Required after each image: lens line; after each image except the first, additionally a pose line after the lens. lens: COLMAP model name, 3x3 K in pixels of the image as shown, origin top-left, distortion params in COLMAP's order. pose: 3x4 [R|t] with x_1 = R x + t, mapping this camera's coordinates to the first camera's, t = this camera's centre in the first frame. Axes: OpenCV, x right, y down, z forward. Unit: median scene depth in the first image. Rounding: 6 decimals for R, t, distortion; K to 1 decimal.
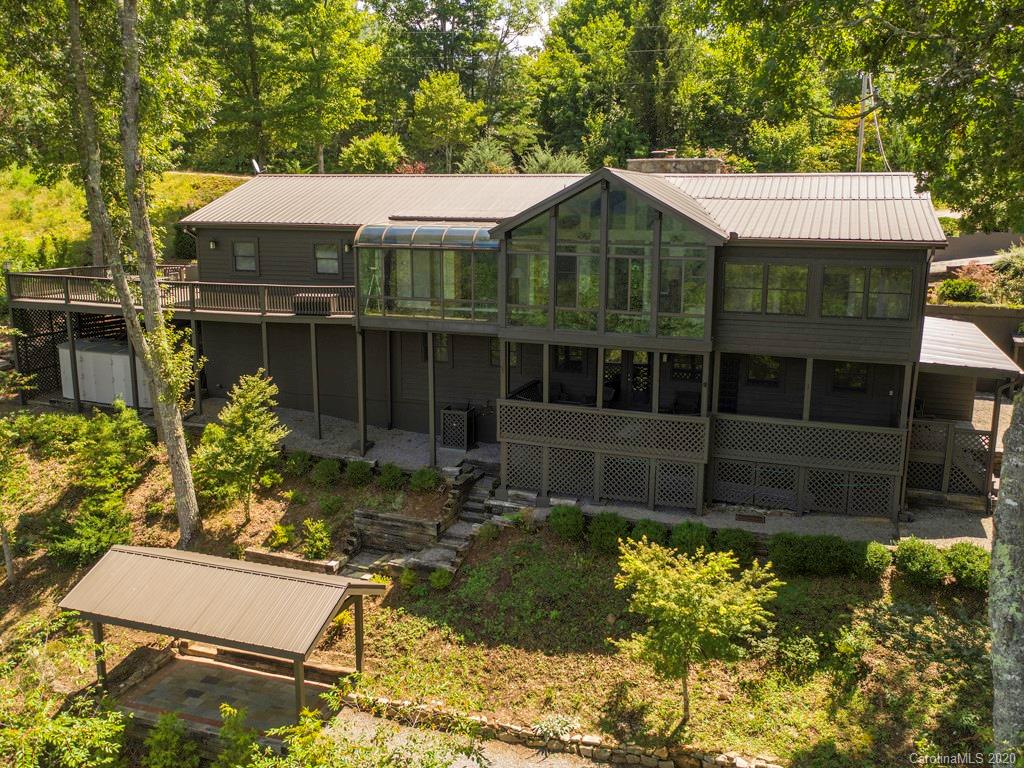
lens RADIAL K [[897.0, 0, 494.4], [0, 897.0, 404.0], [0, 0, 1]] dist [-0.001968, -0.005485]
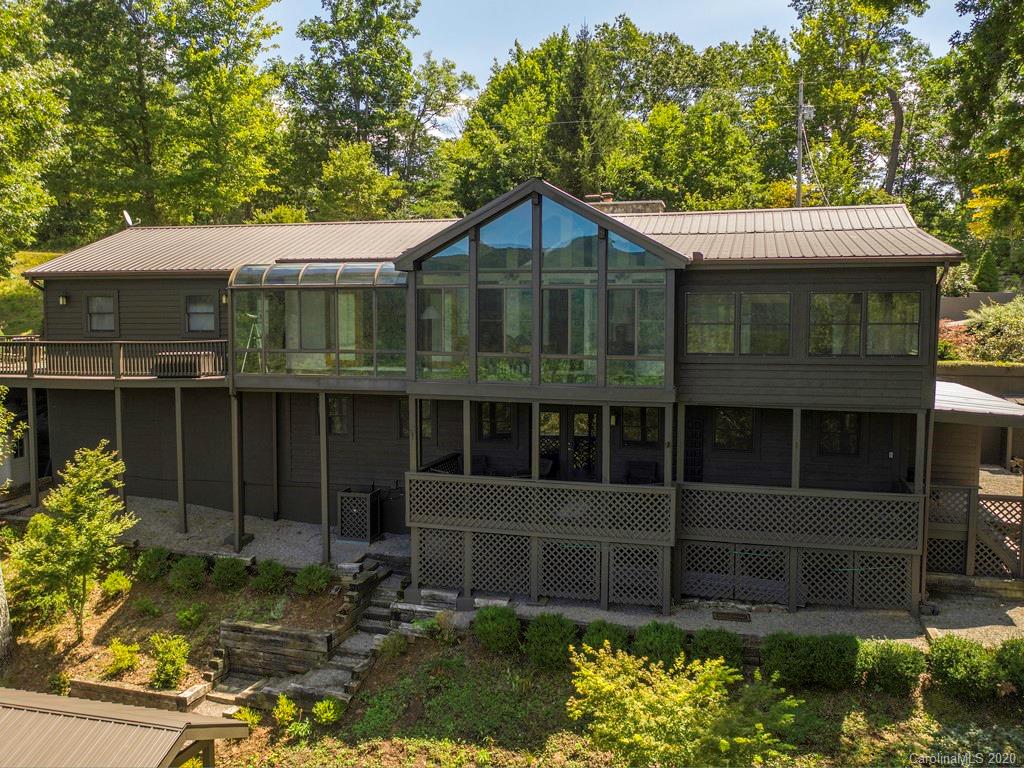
lens RADIAL K [[897.0, 0, 494.4], [0, 897.0, 404.0], [0, 0, 1]] dist [-0.001968, -0.005485]
pose [[0.996416, -0.006380, 0.084342, 0.014541], [0.017108, 0.991743, -0.127093, 0.036635], [-0.082834, 0.128081, 0.988298, 0.206132]]
